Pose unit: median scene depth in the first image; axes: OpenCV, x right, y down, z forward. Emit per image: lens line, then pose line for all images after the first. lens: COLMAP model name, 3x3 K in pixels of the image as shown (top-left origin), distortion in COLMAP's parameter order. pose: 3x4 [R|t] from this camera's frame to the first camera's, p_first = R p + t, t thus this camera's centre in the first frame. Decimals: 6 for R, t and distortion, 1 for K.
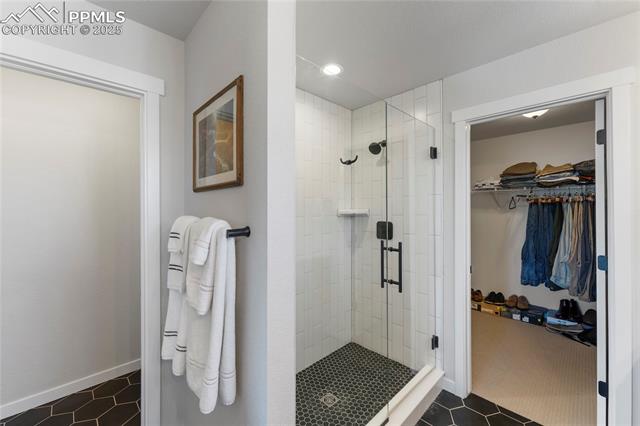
lens RADIAL K [[257.2, 0, 319.4], [0, 257.2, 208.2], [0, 0, 1]] dist [0.001145, 0.000271]
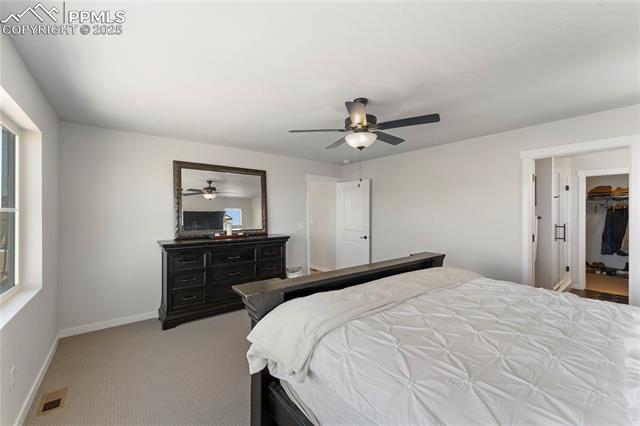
lens RADIAL K [[253.5, 0, 320.0], [0, 253.5, 213.0], [0, 0, 1]] dist [-0.000207, -0.000036]
pose [[0.993691, 0.002094, -0.112132, -1.031006], [-0.001251, 0.999970, 0.007590, -0.002544], [0.112144, -0.007402, 0.993664, -1.037314]]
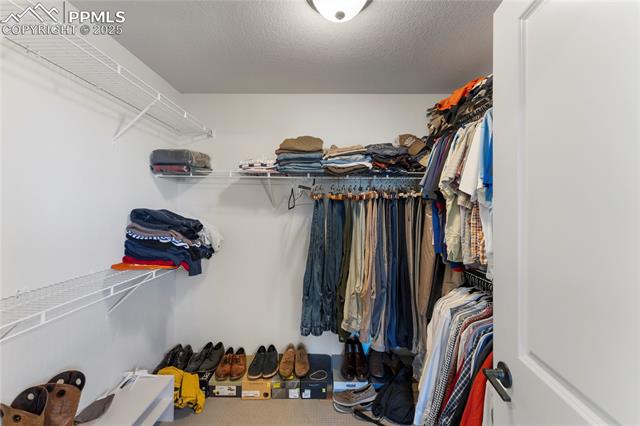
lens RADIAL K [[253.5, 0, 320.0], [0, 253.5, 213.0], [0, 0, 1]] dist [-0.000207, -0.000036]
pose [[0.707625, 0.011796, 0.706489, 0.420883], [-0.018628, 0.999825, 0.001964, 0.010894], [-0.706342, -0.014550, 0.707721, 0.593244]]
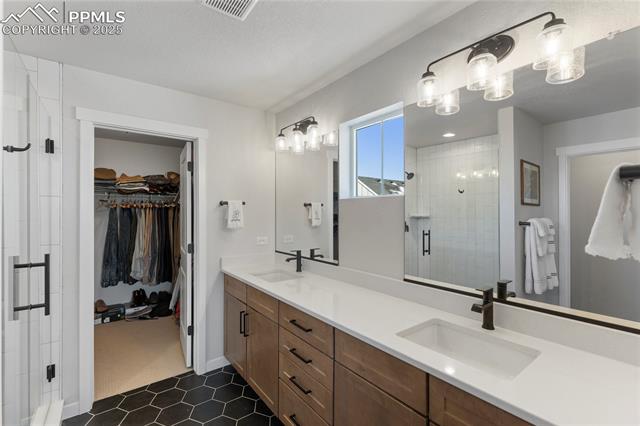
lens RADIAL K [[283.7, 0, 320.0], [0, 283.7, 213.0], [0, 0, 1]] dist [0.001586, 0.000090]
pose [[0.115278, 0.004255, 0.993324, -0.248018], [-0.005803, 0.999977, -0.003610, 0.000184], [-0.993316, -0.005348, 0.115300, 0.018242]]
